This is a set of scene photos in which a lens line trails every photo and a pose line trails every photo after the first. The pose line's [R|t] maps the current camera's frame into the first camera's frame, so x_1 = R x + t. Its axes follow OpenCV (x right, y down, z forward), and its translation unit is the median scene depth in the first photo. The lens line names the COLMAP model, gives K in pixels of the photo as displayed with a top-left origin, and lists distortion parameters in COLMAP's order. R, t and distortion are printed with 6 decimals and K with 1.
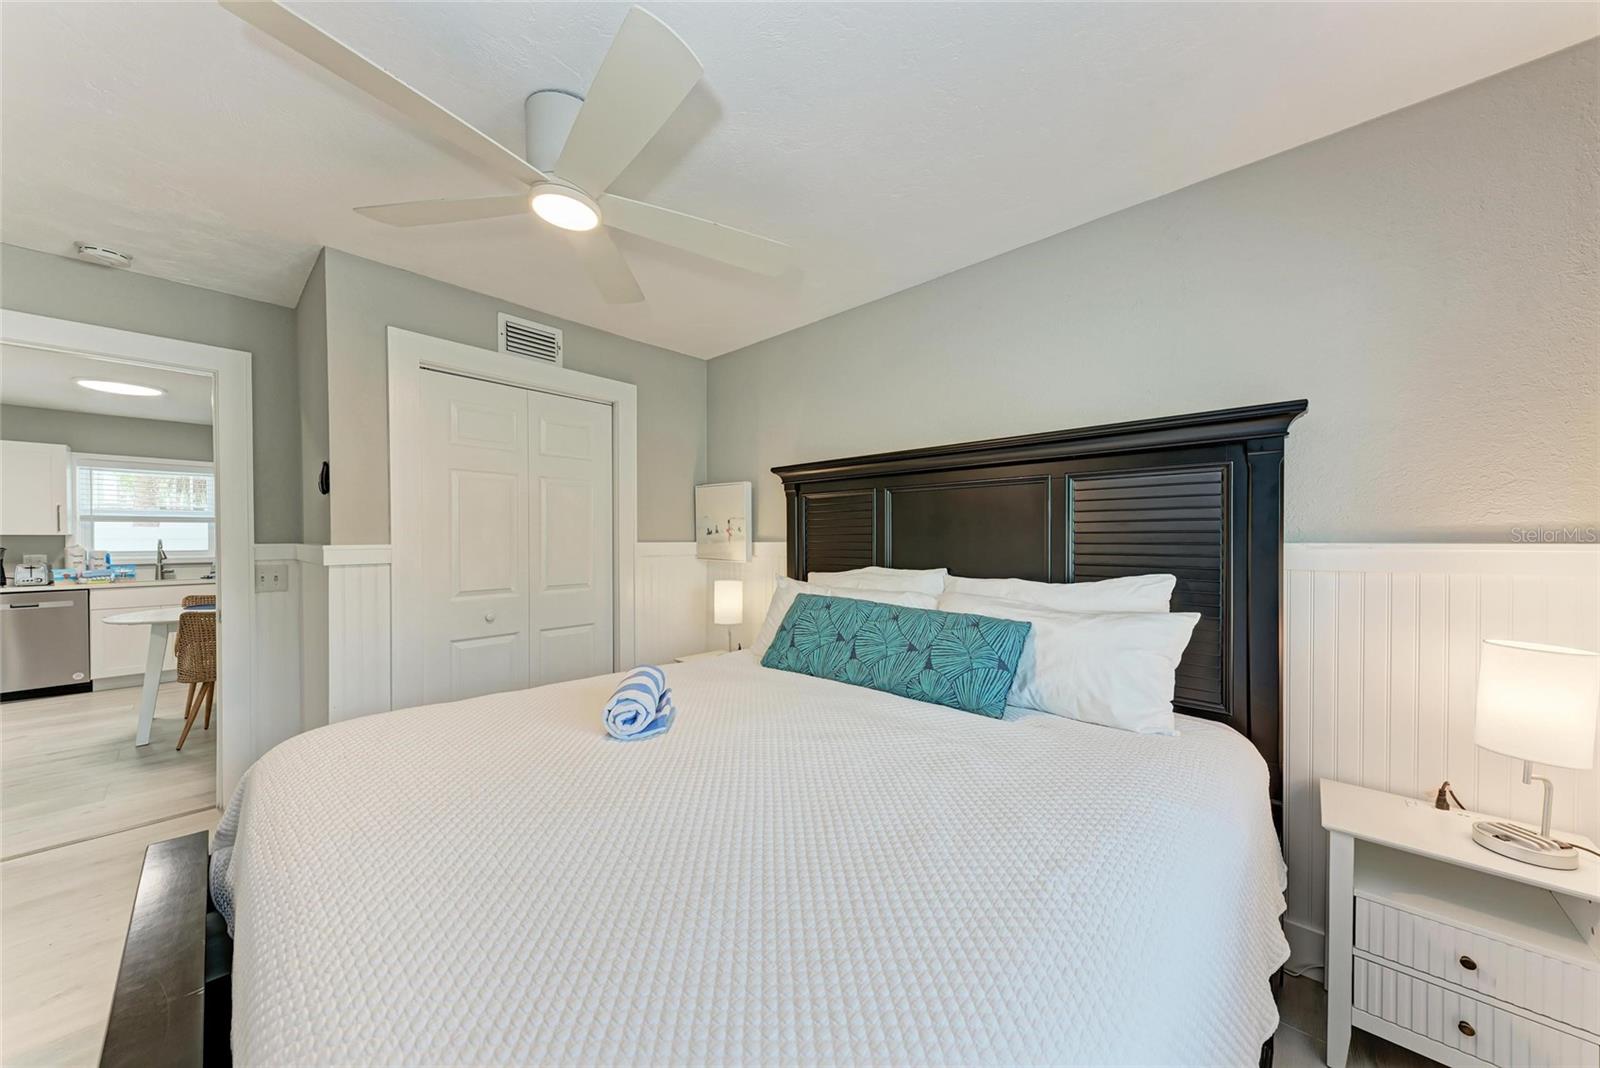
lens RADIAL K [[546.5, 0, 789.2], [0, 546.5, 547.9], [0, 0, 1]] dist [0.014428, -0.001795]
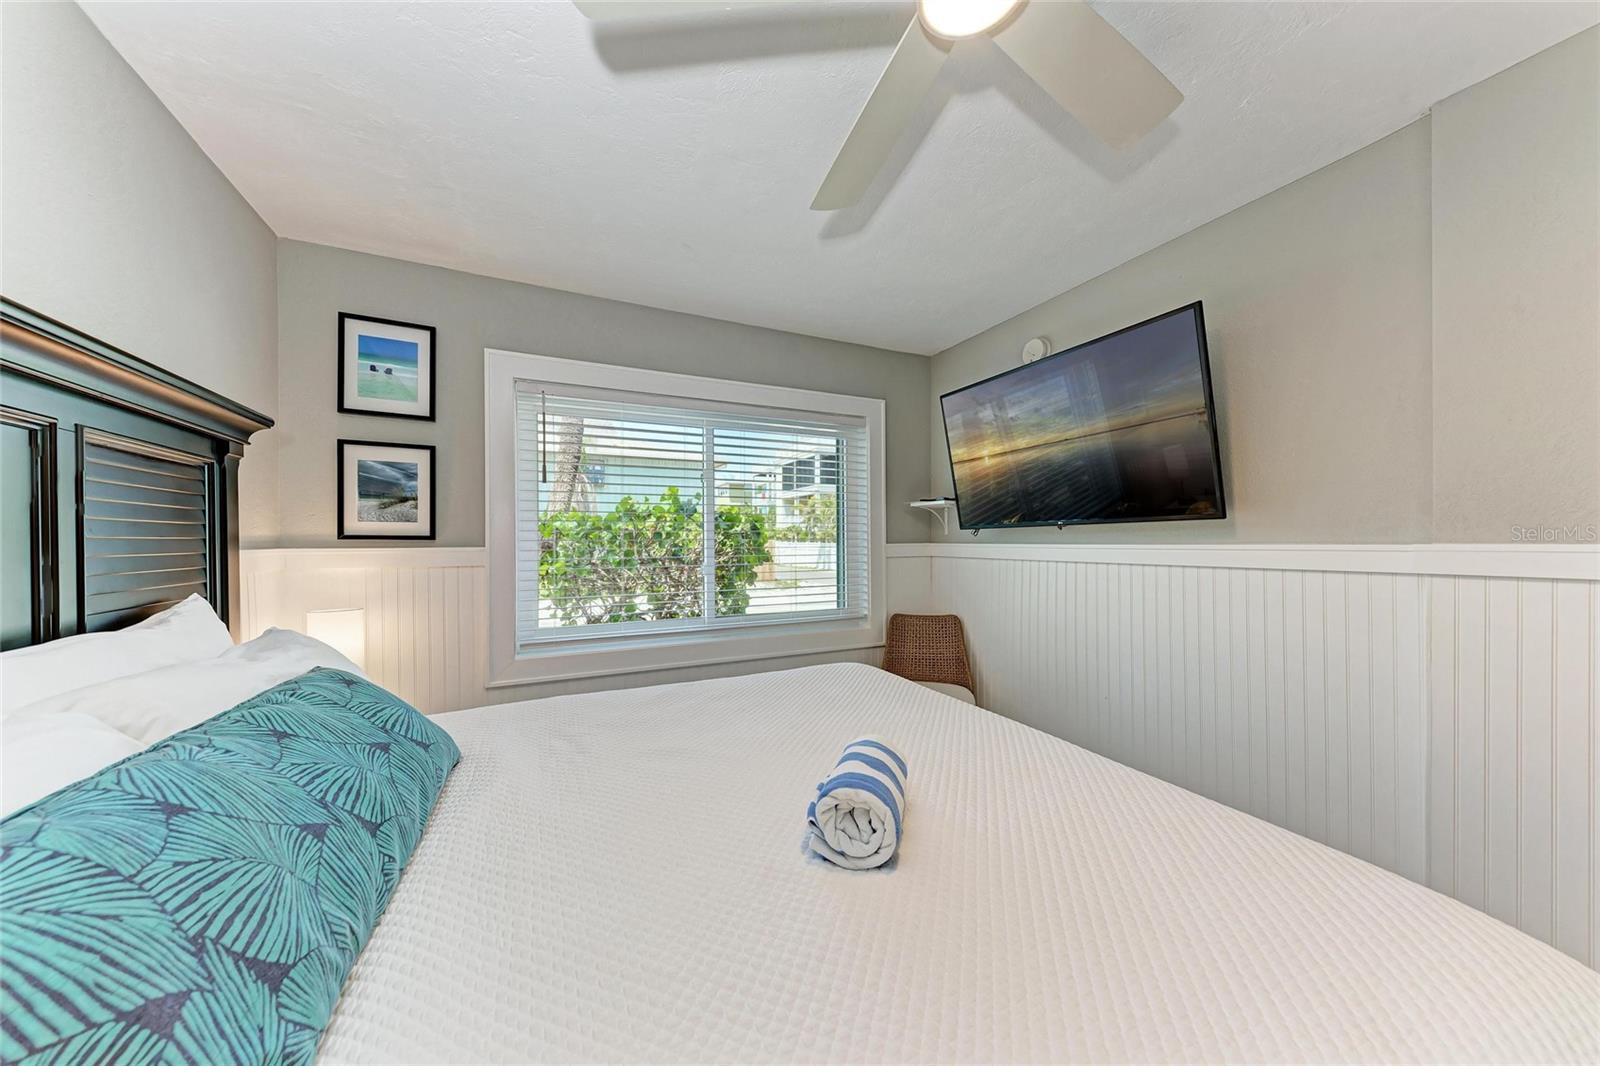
lens RADIAL K [[546.5, 0, 808.1], [0, 546.5, 532.6], [0, 0, 1]] dist [0.014428, -0.001795]
pose [[-0.932809, 0.008267, 0.360275, -0.153404], [0.008587, 0.999963, -0.000712, -0.010662], [-0.360268, 0.002430, -0.932846, 0.564498]]
